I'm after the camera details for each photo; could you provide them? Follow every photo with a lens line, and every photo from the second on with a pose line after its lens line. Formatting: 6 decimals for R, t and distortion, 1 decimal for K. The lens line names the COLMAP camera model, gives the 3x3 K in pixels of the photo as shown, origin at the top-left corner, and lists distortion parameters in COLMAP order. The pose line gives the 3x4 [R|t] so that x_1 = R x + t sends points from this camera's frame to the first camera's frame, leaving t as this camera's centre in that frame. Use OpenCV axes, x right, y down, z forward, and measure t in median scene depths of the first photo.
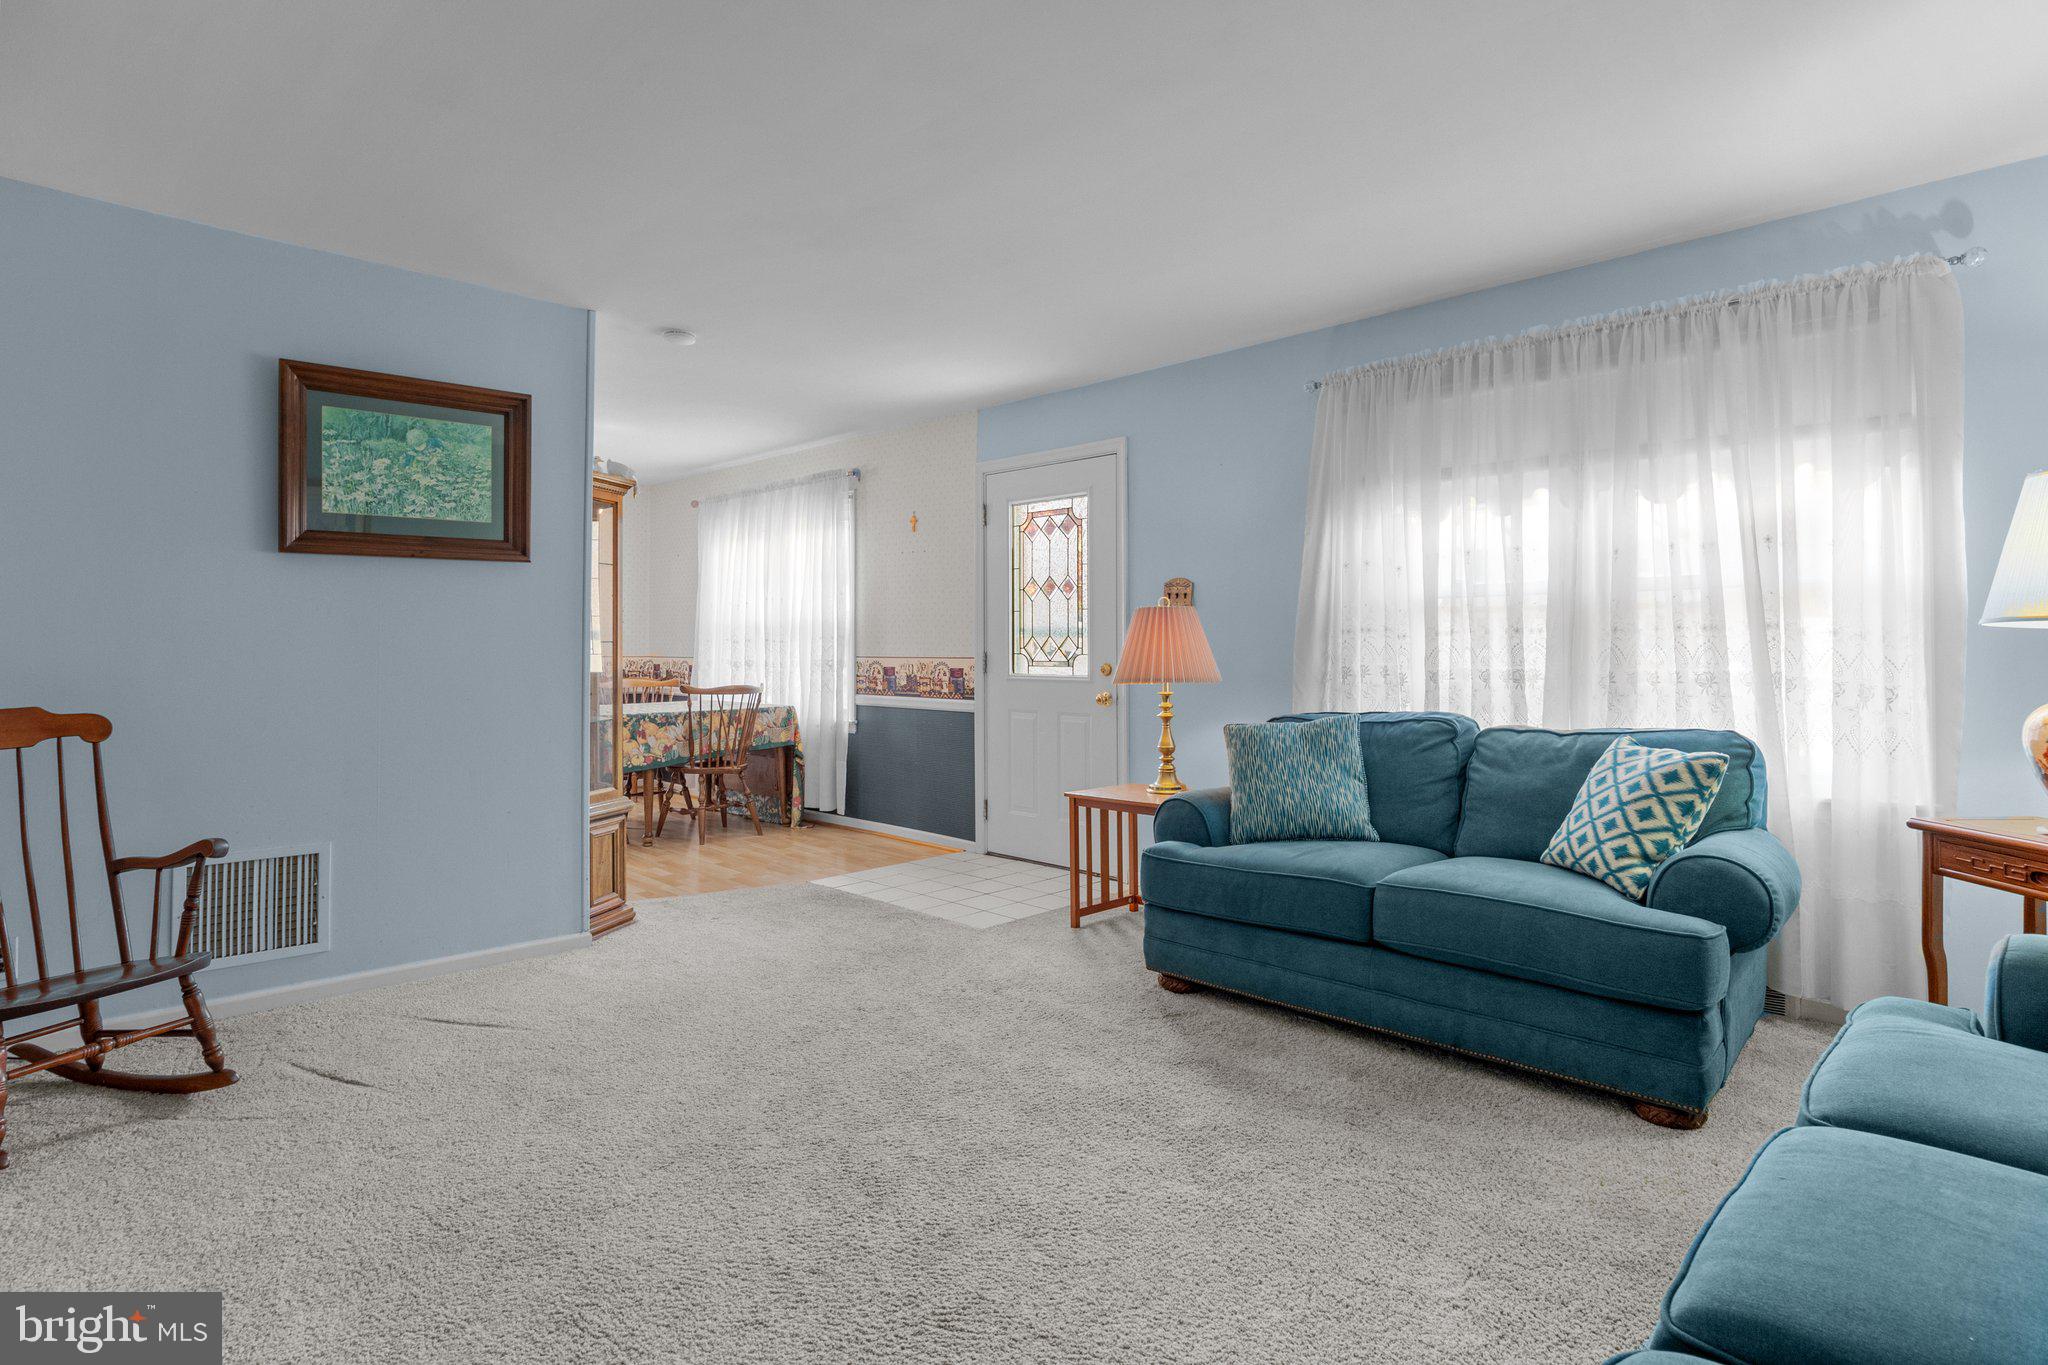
lens RADIAL K [[1066.4, 0, 1049.2], [0, 1066.4, 631.7], [0, 0, 1]] dist [-0.000349, 0.000003]
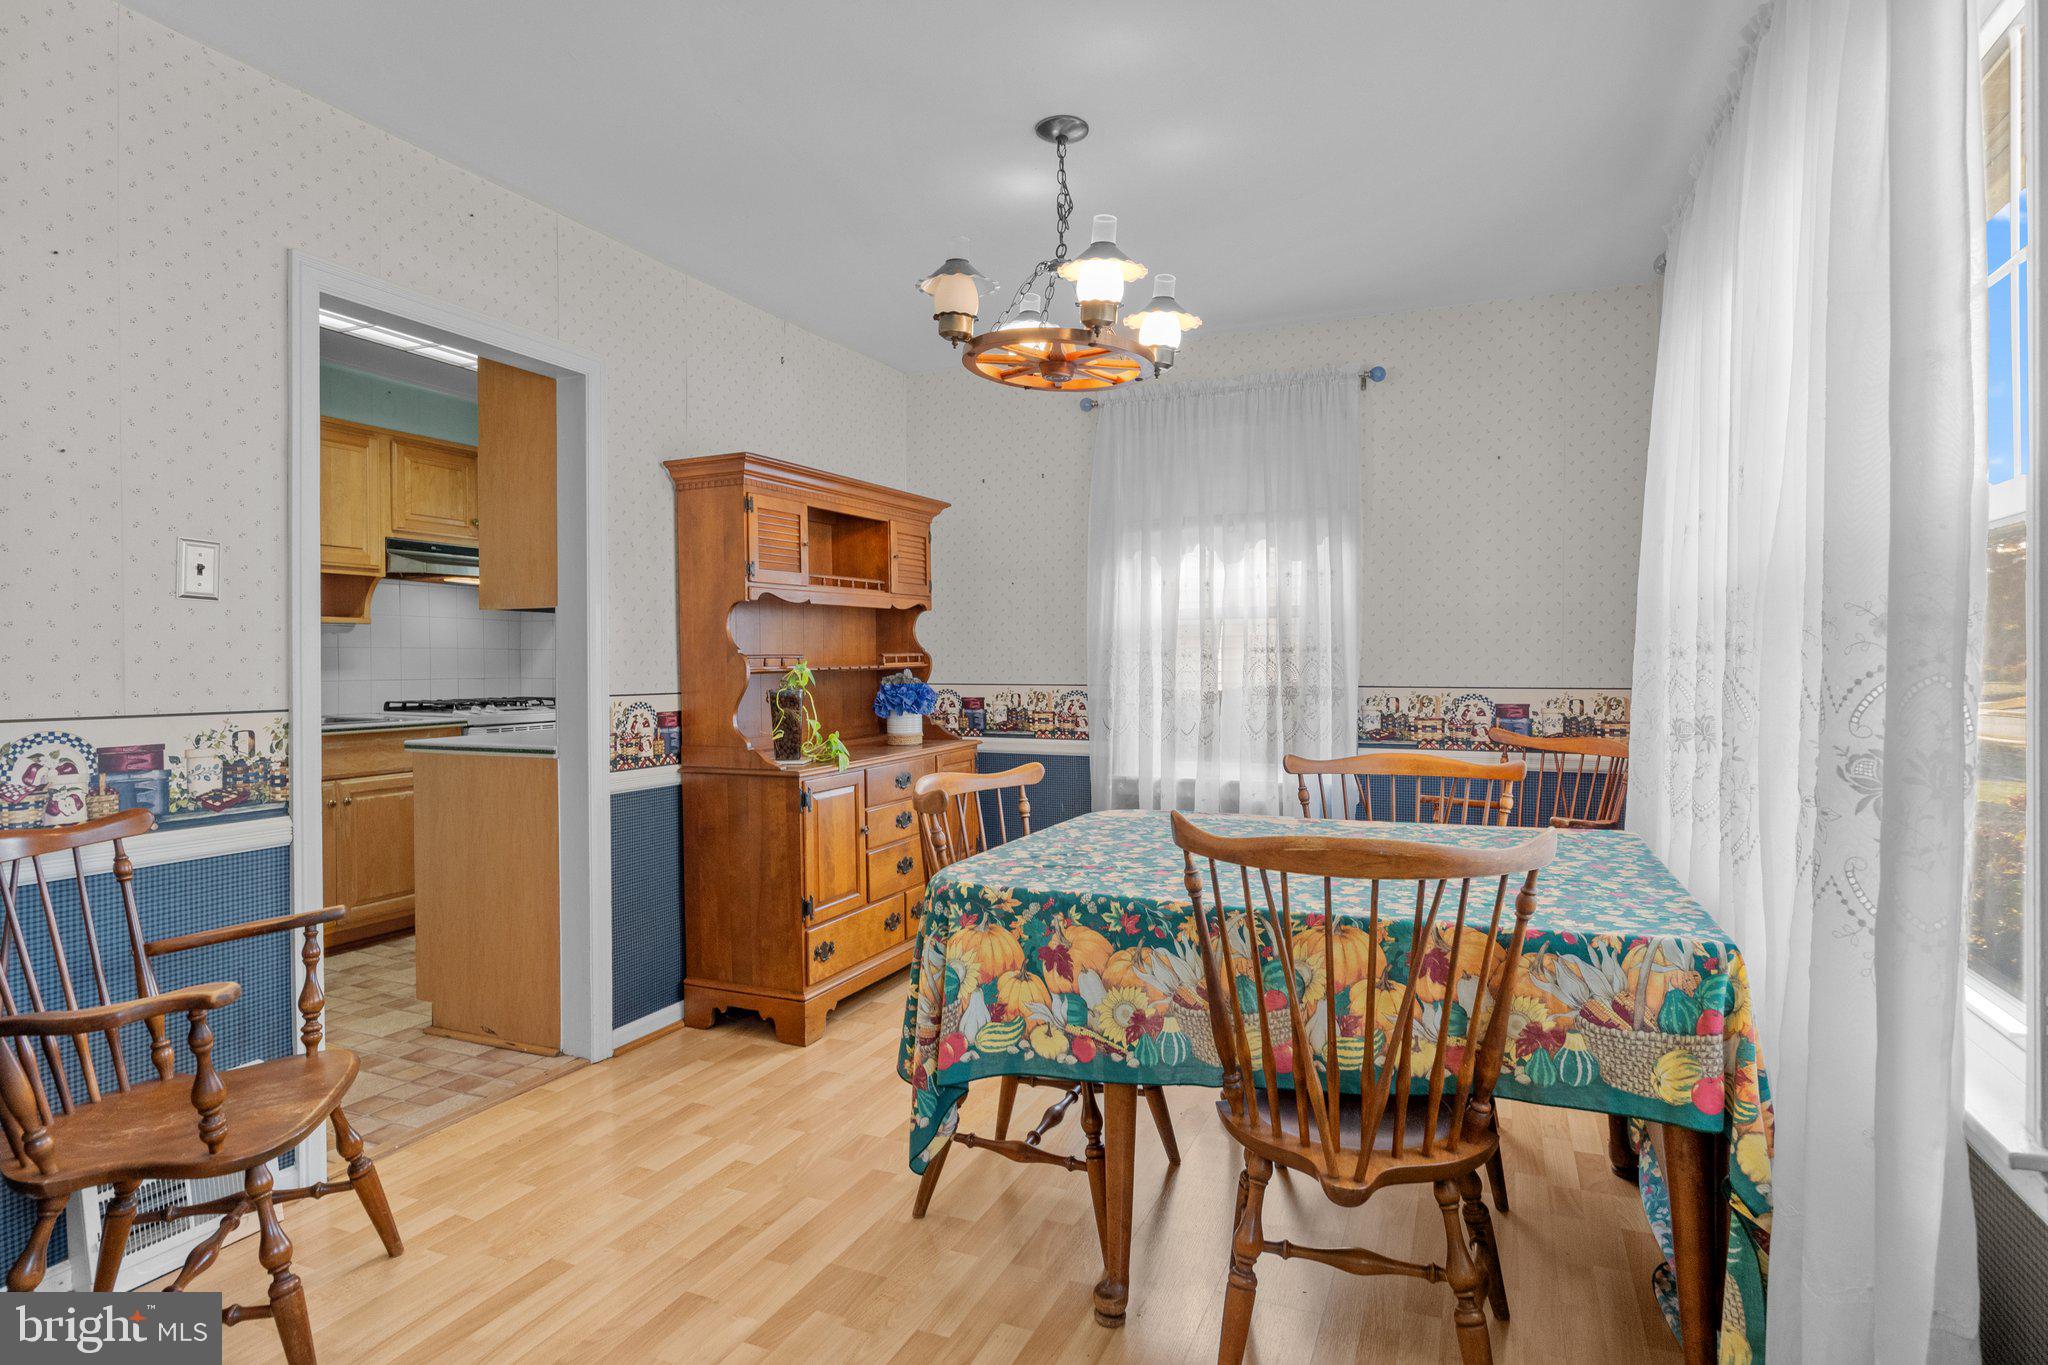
lens RADIAL K [[1066.4, 0, 1038.3], [0, 1066.4, 680.8], [0, 0, 1]] dist [-0.000349, 0.000003]
pose [[0.369425, 0.015711, -0.929128, -0.171962], [0.015801, 0.999606, 0.023185, 0.015455], [0.929126, -0.023246, 0.369031, 1.488084]]
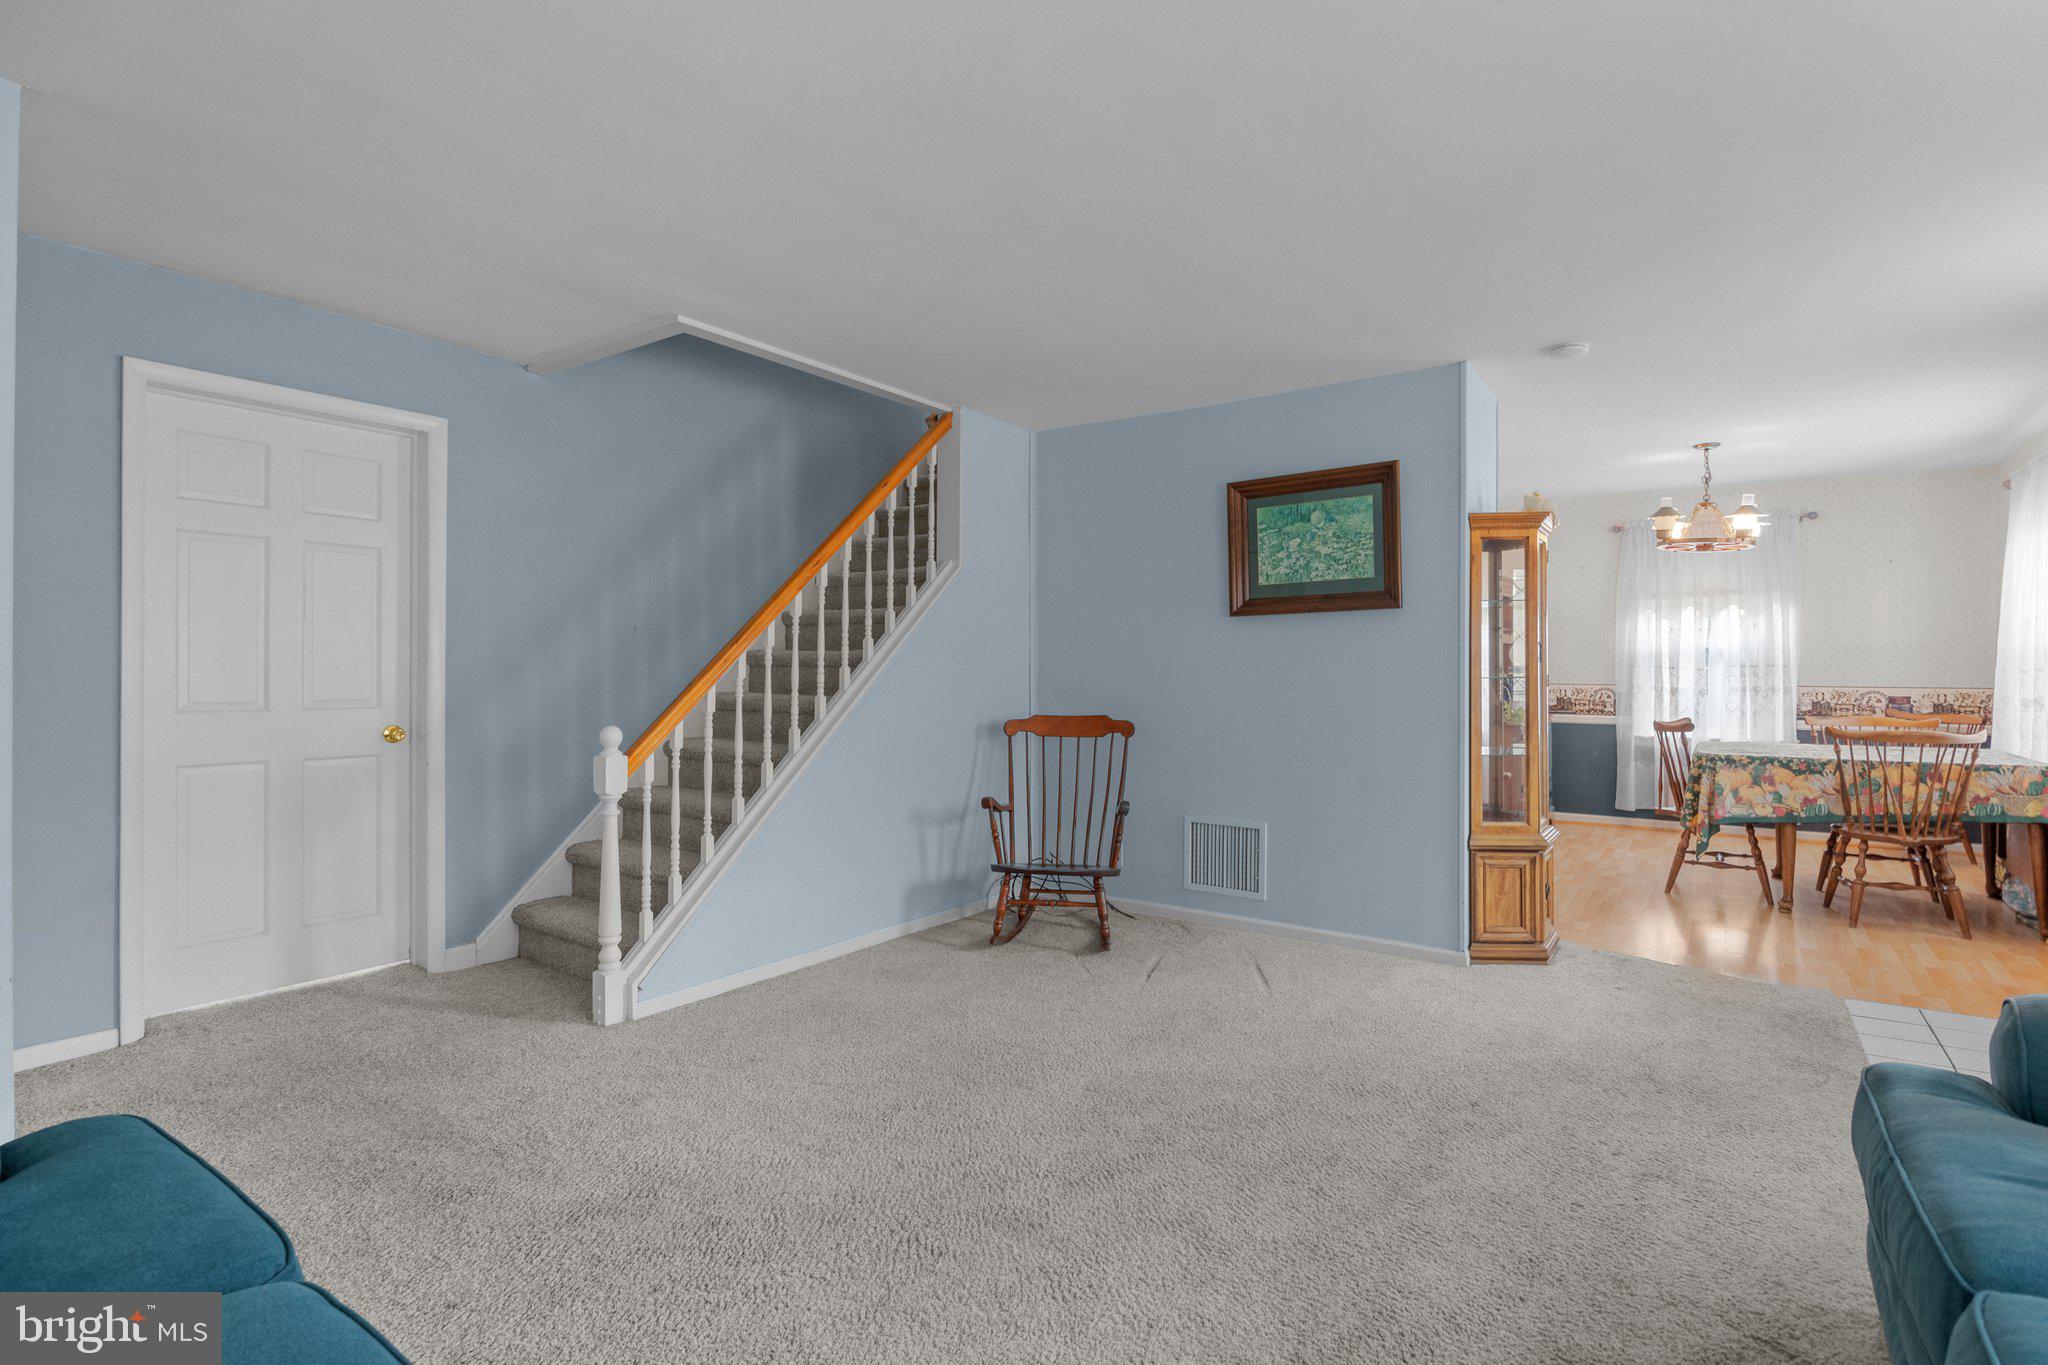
lens RADIAL K [[980.9, 0, 1020.9], [0, 980.9, 674.0], [0, 0, 1]] dist [-0.004691, -0.000279]
pose [[0.154085, 0.007194, -0.988031, 0.515187], [0.016712, 0.999811, 0.009885, -0.013225], [0.987916, -0.018035, 0.153936, 0.474380]]
